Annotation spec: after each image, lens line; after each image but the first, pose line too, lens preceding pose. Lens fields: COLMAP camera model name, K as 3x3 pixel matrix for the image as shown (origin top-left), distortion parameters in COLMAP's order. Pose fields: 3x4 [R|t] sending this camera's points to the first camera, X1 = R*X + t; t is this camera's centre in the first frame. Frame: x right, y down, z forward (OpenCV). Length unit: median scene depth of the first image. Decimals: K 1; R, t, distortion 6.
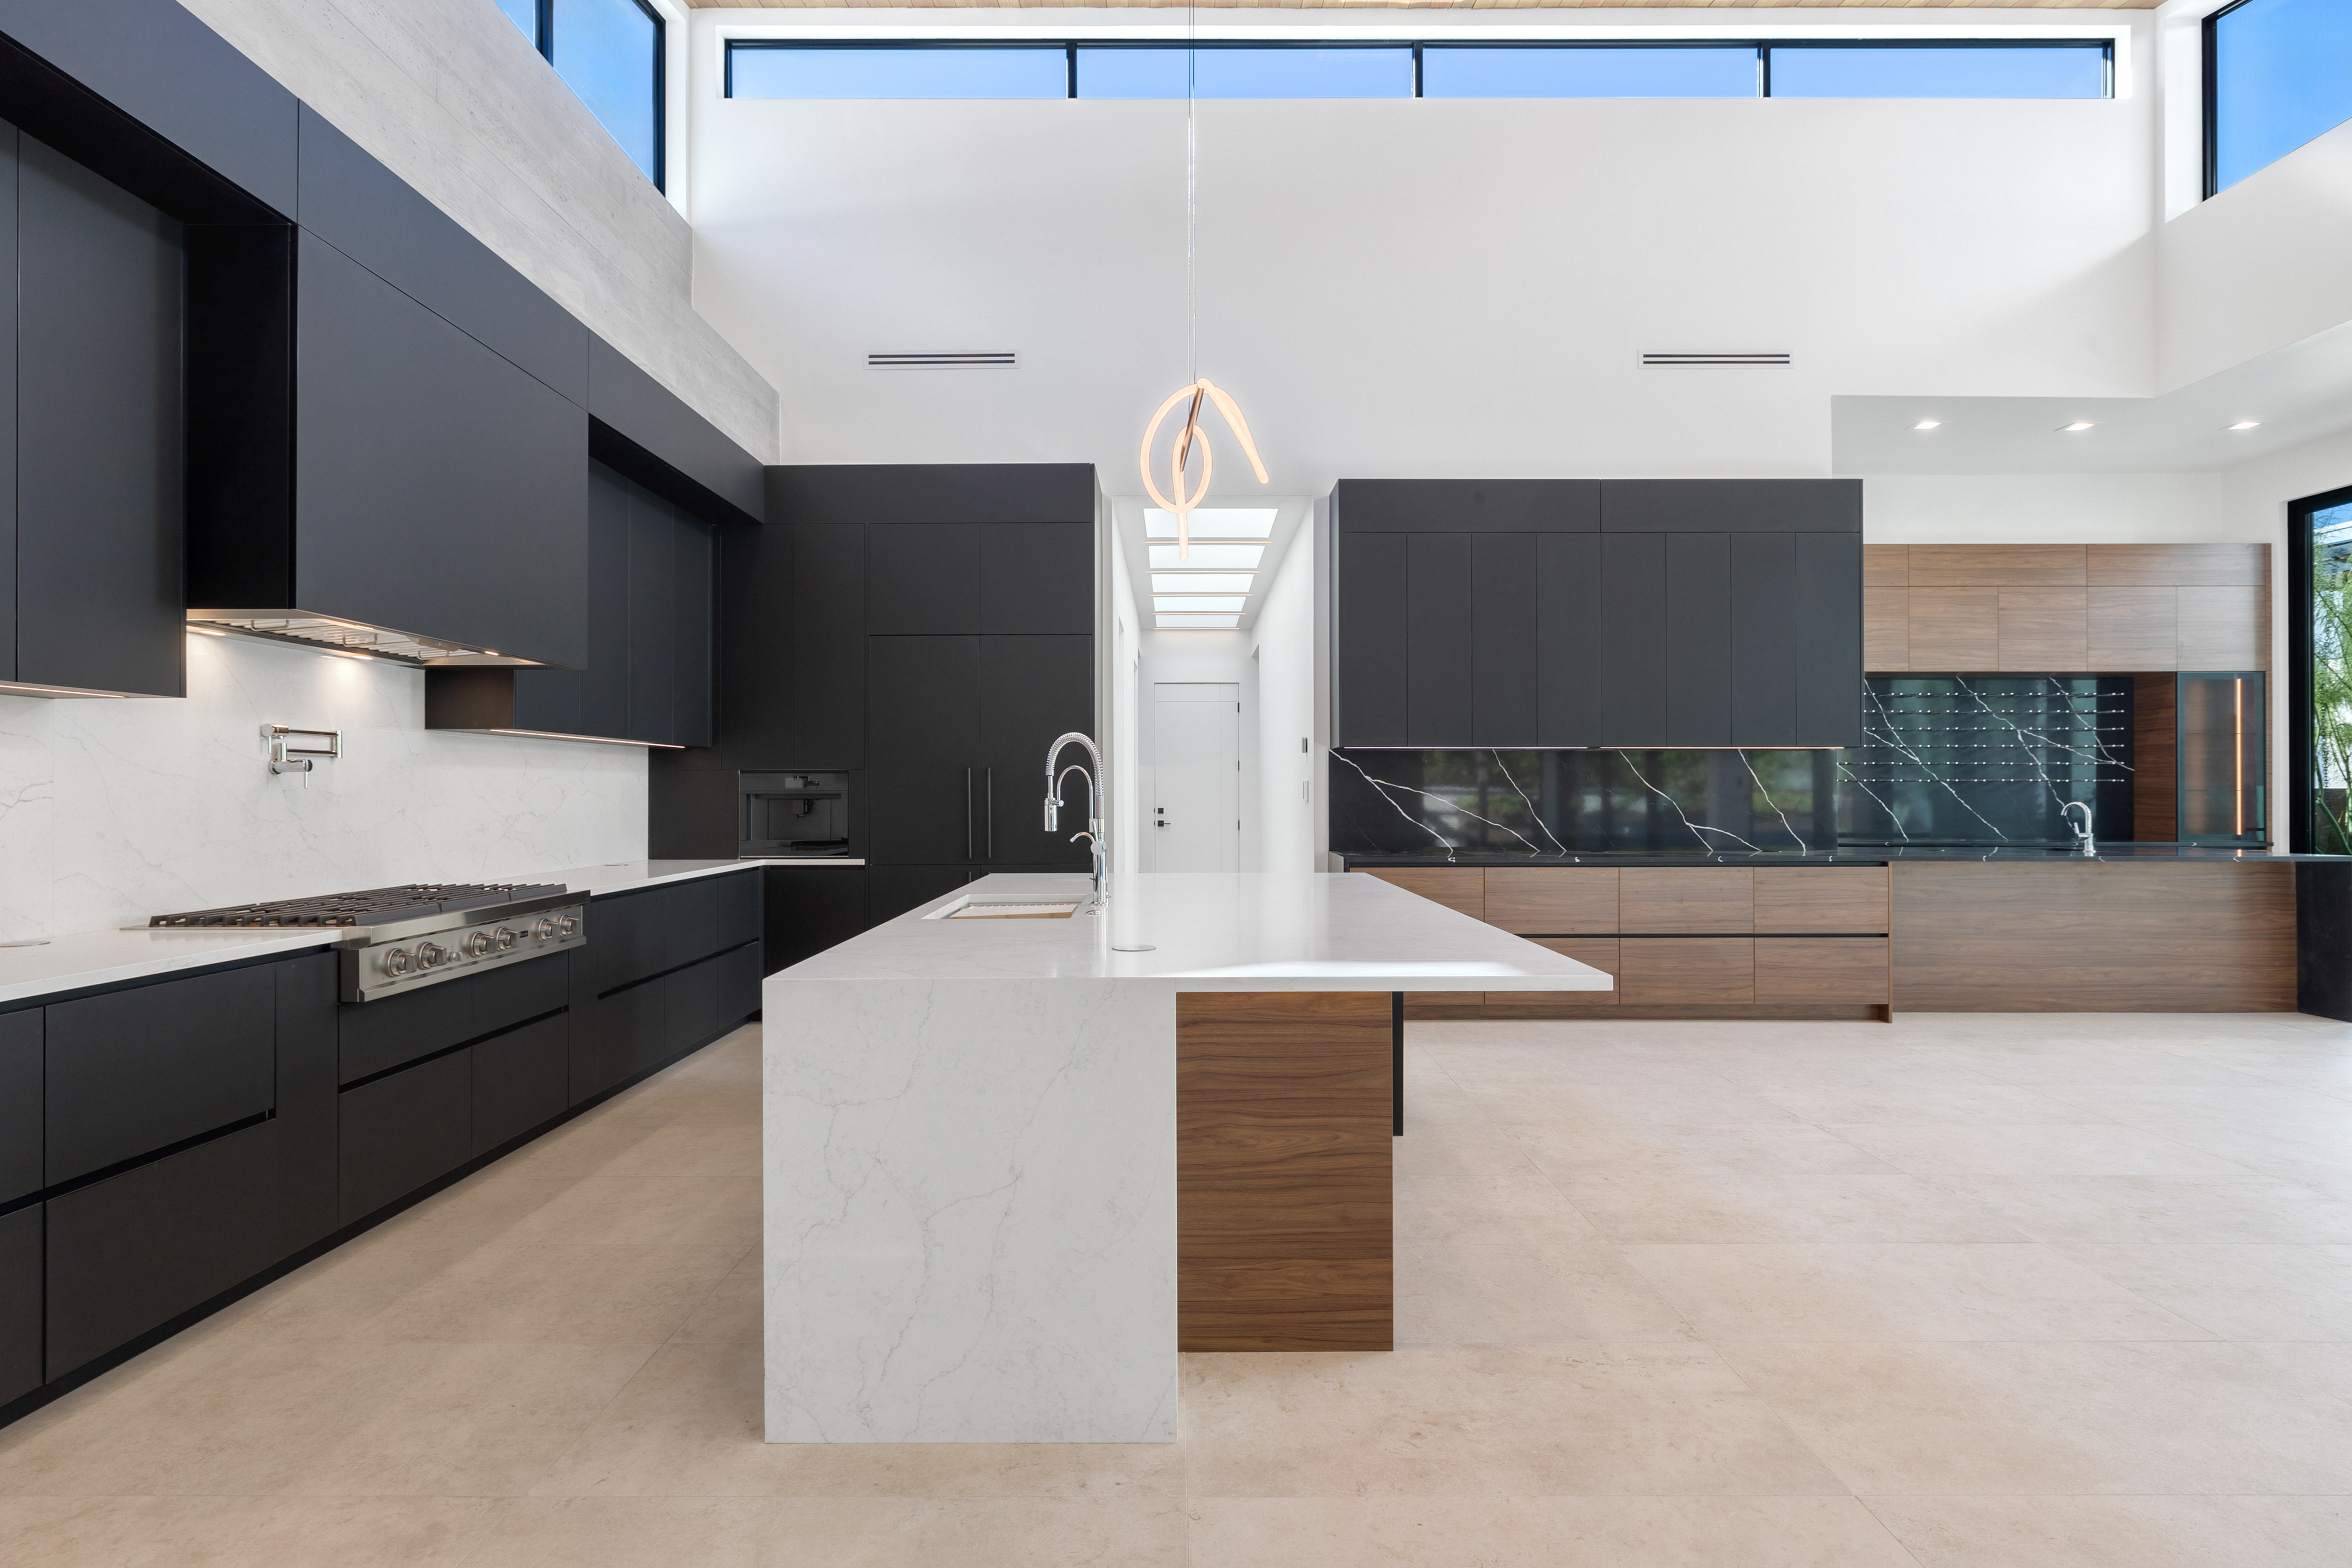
lens RADIAL K [[1205.2, 0, 1176.0], [0, 1205.2, 784.0], [0, 0, 1]] dist [-0.003504, 0.000144]
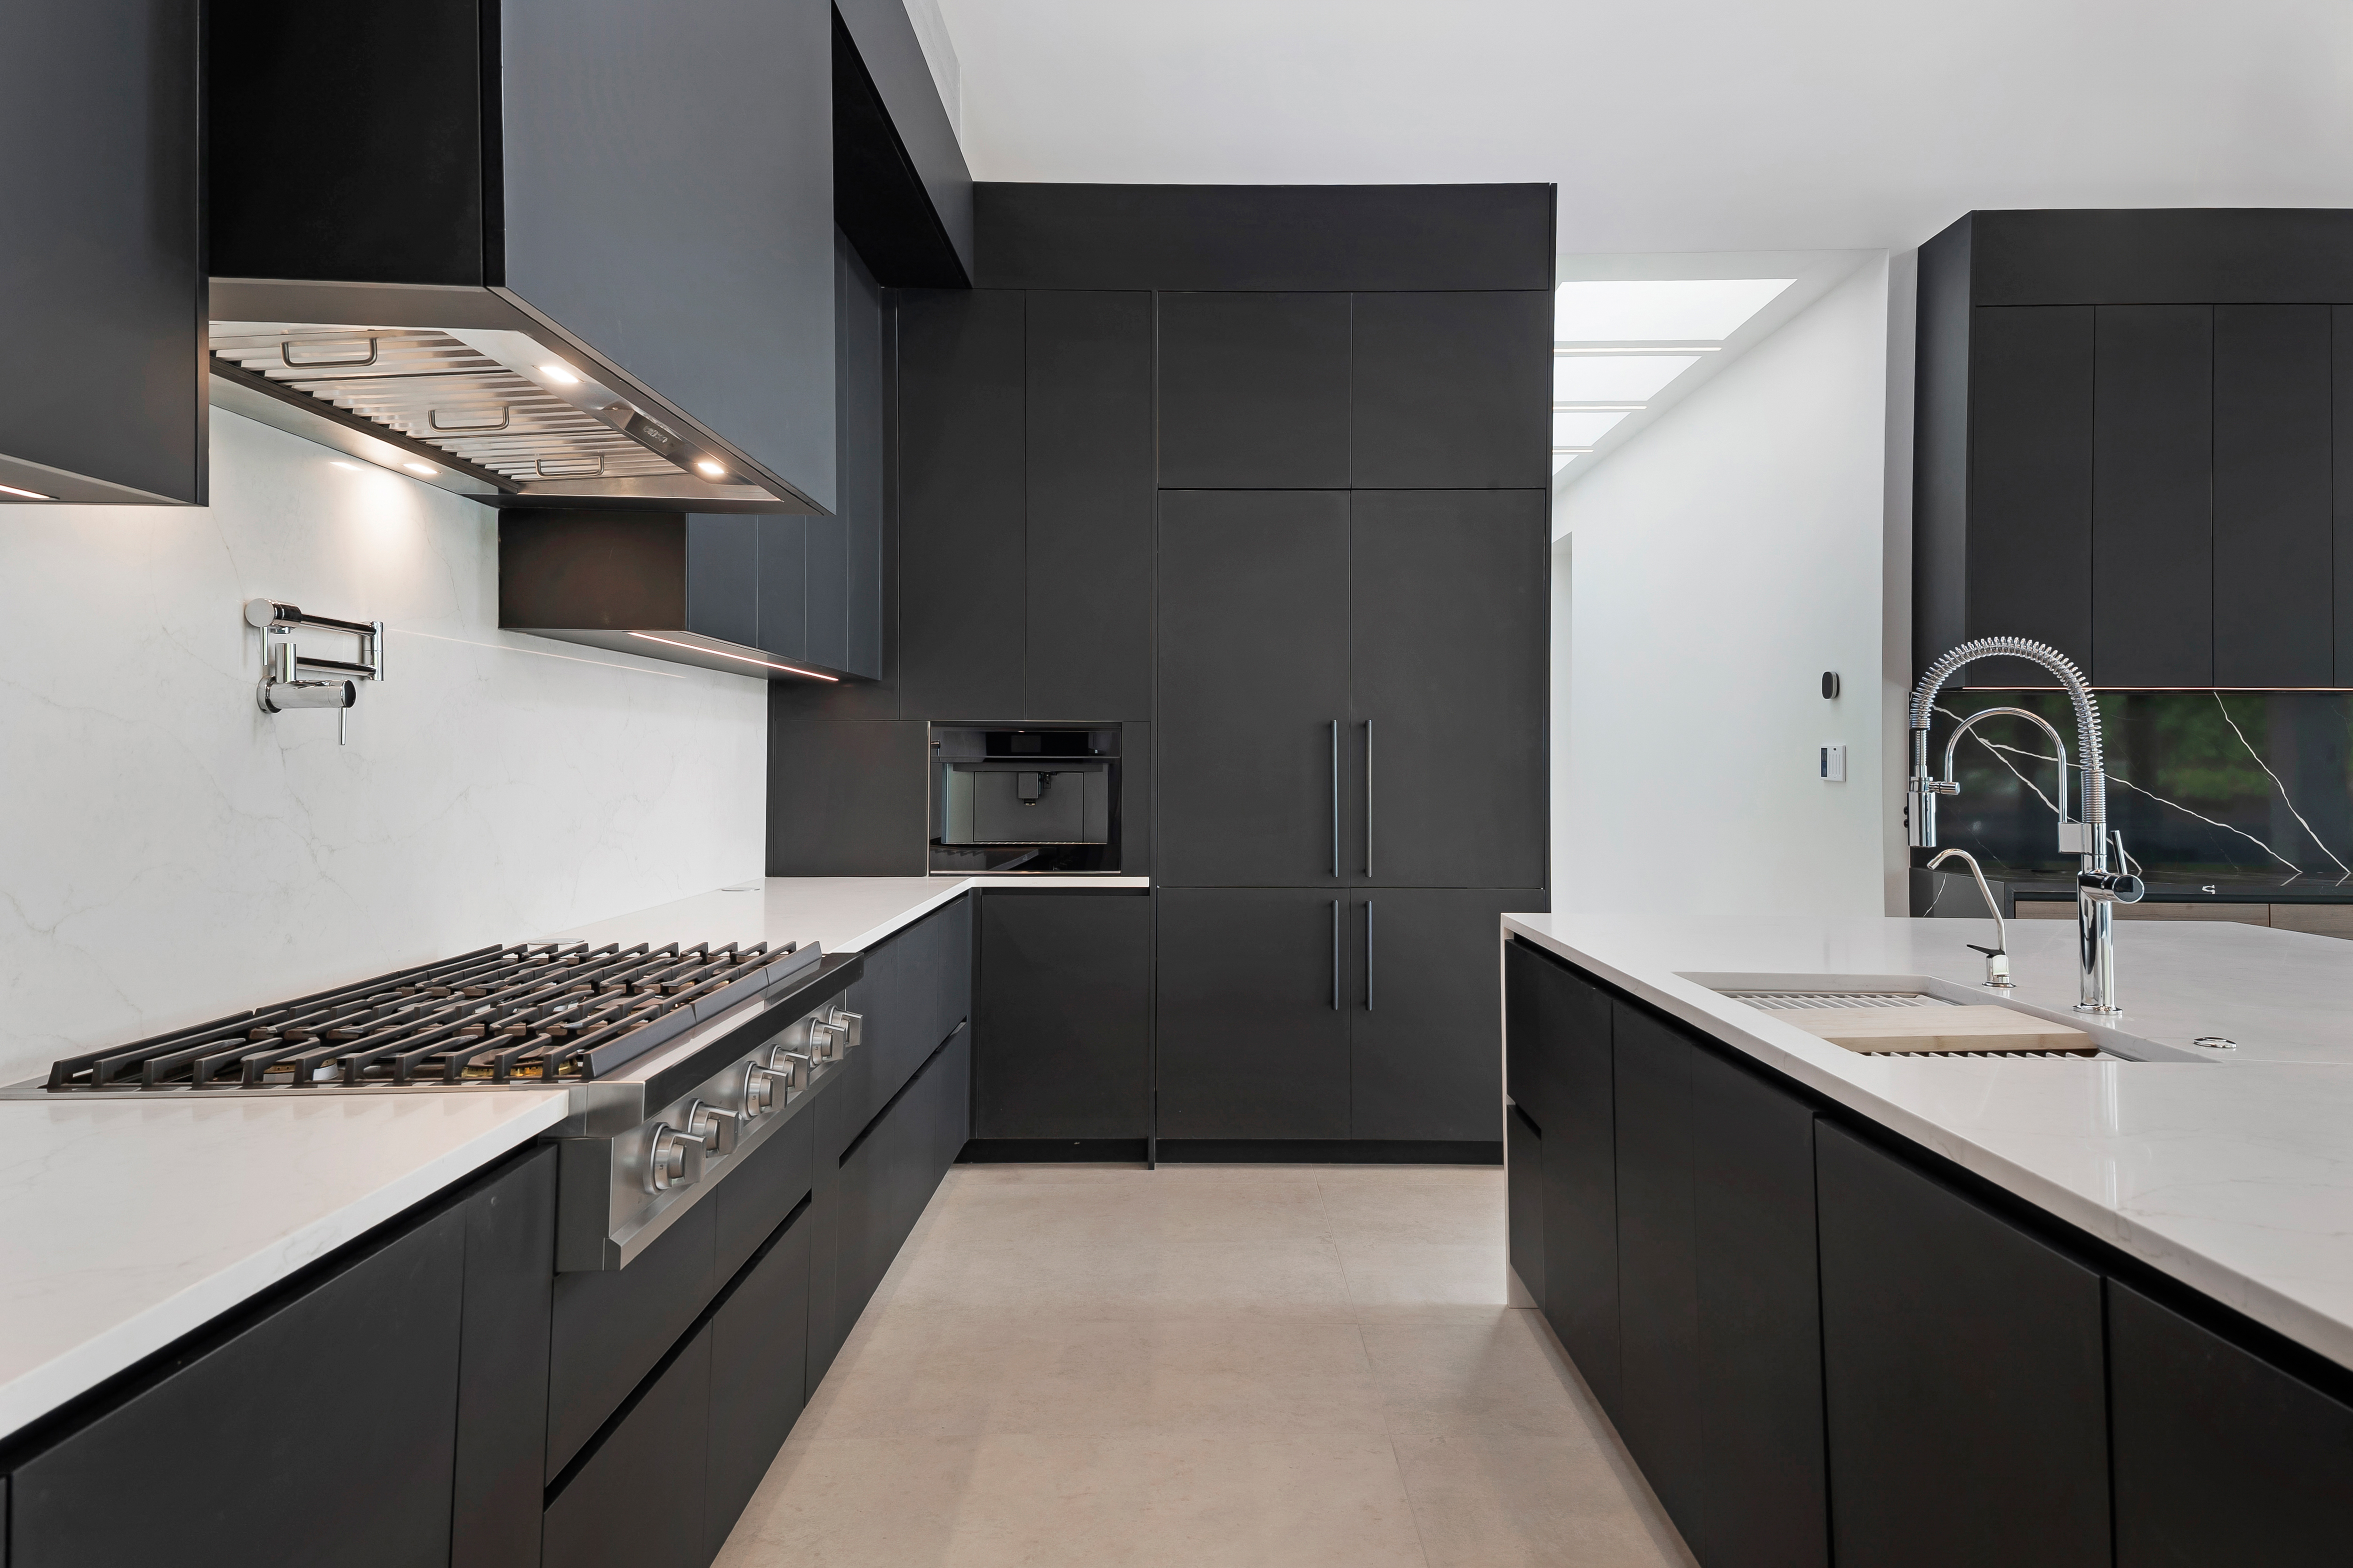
lens RADIAL K [[1640.9, 0, 1184.5], [0, 1640.9, 730.6], [0, 0, 1]] dist [0.100884, -0.001522]
pose [[0.999604, 0.008056, 0.026948, -0.253104], [-0.007742, 0.999901, -0.011715, 0.002033], [-0.027040, 0.011501, 0.999568, 0.215406]]
